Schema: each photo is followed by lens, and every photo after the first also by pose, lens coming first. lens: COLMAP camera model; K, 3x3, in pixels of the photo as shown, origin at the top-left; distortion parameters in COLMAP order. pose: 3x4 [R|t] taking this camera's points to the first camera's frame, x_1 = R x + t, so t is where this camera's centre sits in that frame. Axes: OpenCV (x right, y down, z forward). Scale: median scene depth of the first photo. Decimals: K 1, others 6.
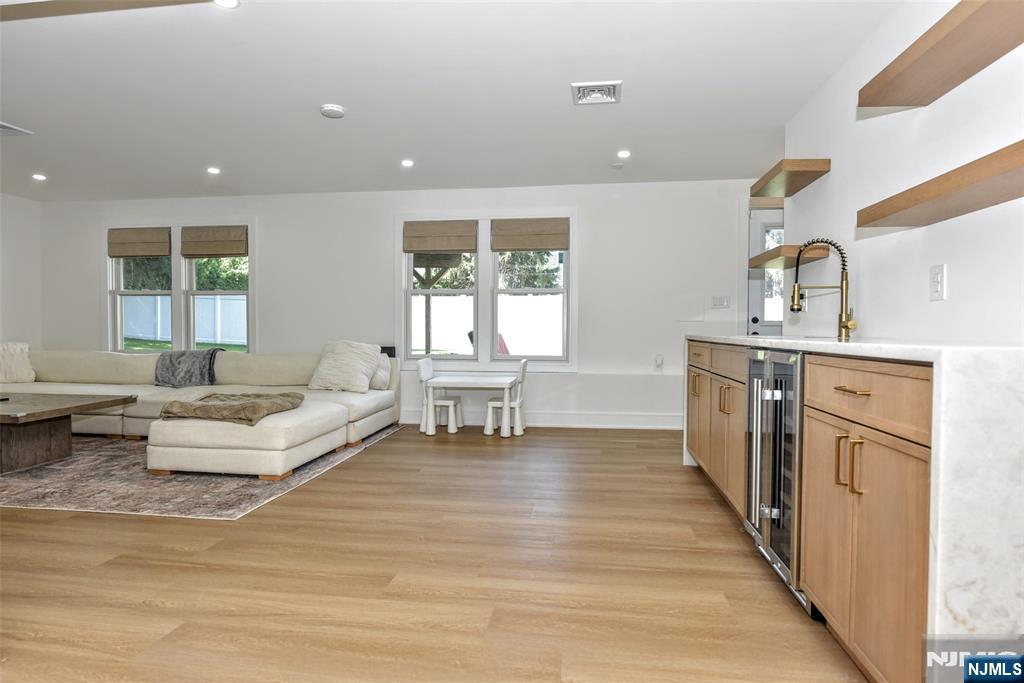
lens RADIAL K [[534.4, 0, 501.2], [0, 534.4, 339.5], [0, 0, 1]] dist [0.000860, 0.000225]
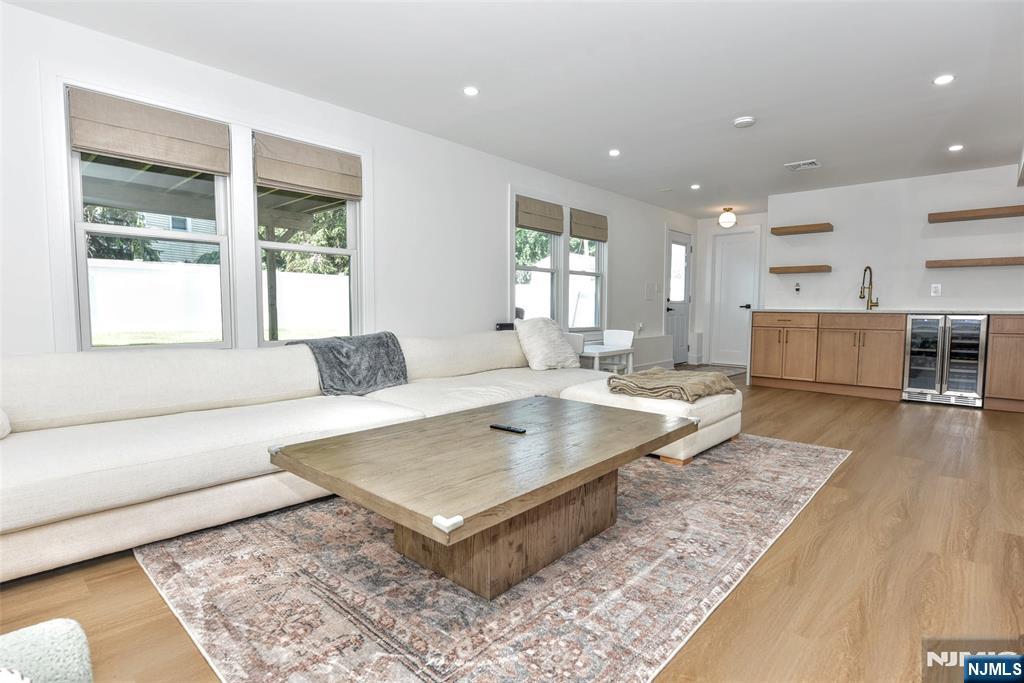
lens RADIAL K [[534.4, 0, 501.2], [0, 534.4, 339.5], [0, 0, 1]] dist [0.000860, 0.000225]
pose [[0.536754, -0.060225, 0.841587, -2.144848], [0.018449, 0.998049, 0.059656, -0.041587], [-0.843537, -0.016494, 0.536817, 1.073968]]
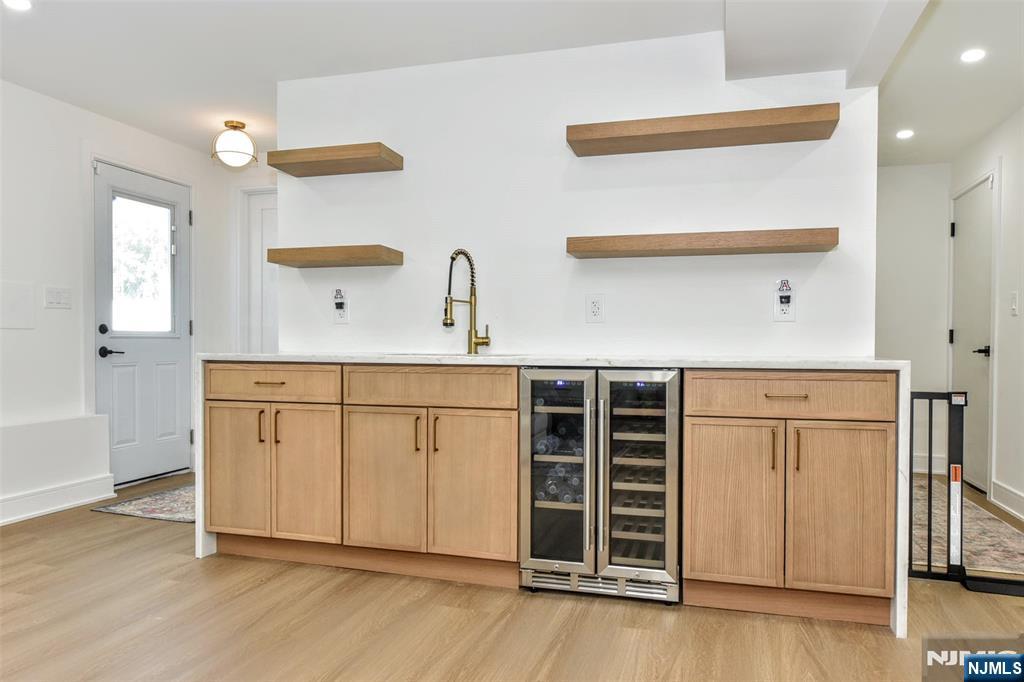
lens RADIAL K [[707.4, 0, 512.0], [0, 707.4, 341.0], [0, 0, 1]] dist [-0.001450, -0.000287]
pose [[0.121012, -0.004110, 0.992643, -0.627226], [0.014930, 0.999886, 0.002320, -0.028932], [-0.992539, 0.014539, 0.121059, 0.751715]]
